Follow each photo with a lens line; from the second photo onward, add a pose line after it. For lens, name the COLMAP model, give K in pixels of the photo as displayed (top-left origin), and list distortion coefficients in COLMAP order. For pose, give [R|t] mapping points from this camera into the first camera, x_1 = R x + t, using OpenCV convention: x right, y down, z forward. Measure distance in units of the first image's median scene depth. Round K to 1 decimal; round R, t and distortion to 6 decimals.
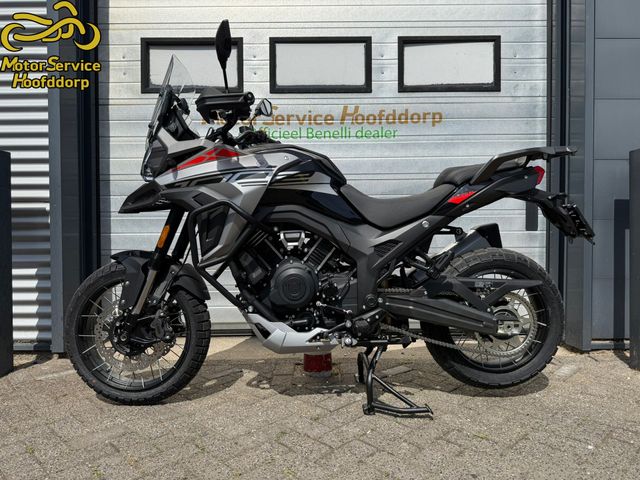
lens RADIAL K [[455.5, 0, 320.0], [0, 455.5, 240.0], [0, 0, 1]] dist [0.086436, -0.001975]
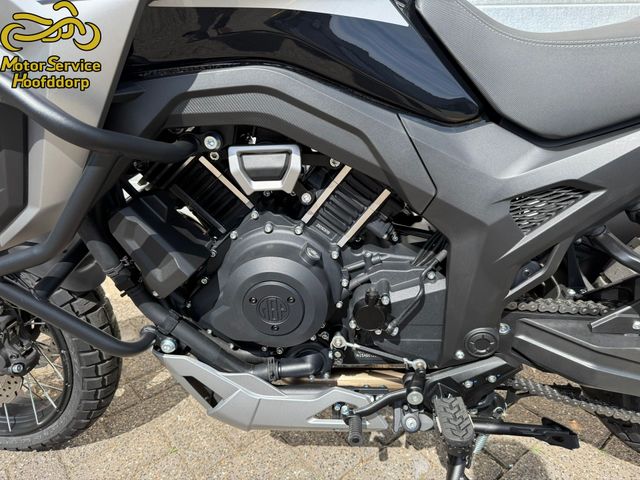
lens RADIAL K [[453.9, 0, 320.0], [0, 453.9, 240.0], [0, 0, 1]] dist [0.035202, -0.002898]
pose [[0.994300, 0.033683, -0.101157, 0.016499], [0.006645, 0.927361, 0.374108, -0.079580], [0.106410, -0.372648, 0.921852, 0.656013]]
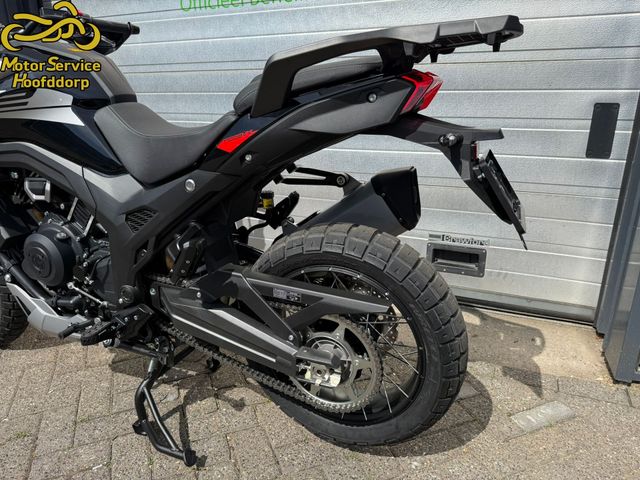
lens RADIAL K [[443.0, 0, 300.8], [0, 443.0, 239.0], [0, 0, 1]] dist [-0.004878, -0.002628]
pose [[0.907740, 0.123706, -0.400879, 0.568397], [-0.007645, 0.960257, 0.279011, -0.118956], [0.419463, -0.250205, 0.872610, 0.550469]]
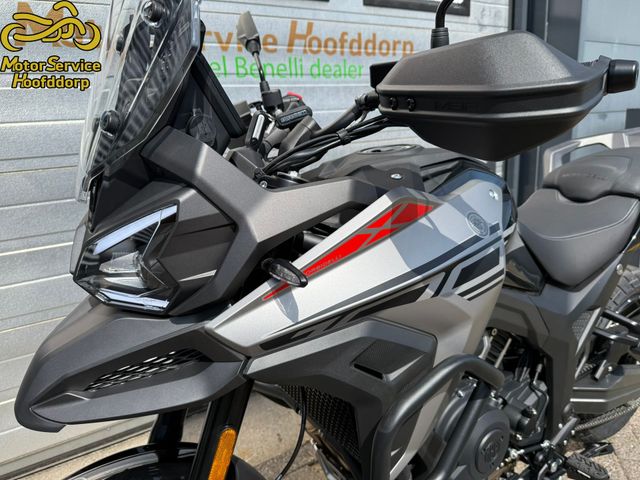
lens RADIAL K [[443.0, 0, 300.8], [0, 443.0, 239.0], [0, 0, 1]] dist [-0.004878, -0.002628]
pose [[0.850888, -0.176365, 0.494858, -0.417388], [0.058715, 0.967989, 0.244028, -0.239740], [-0.522055, -0.178585, 0.834006, 0.707066]]
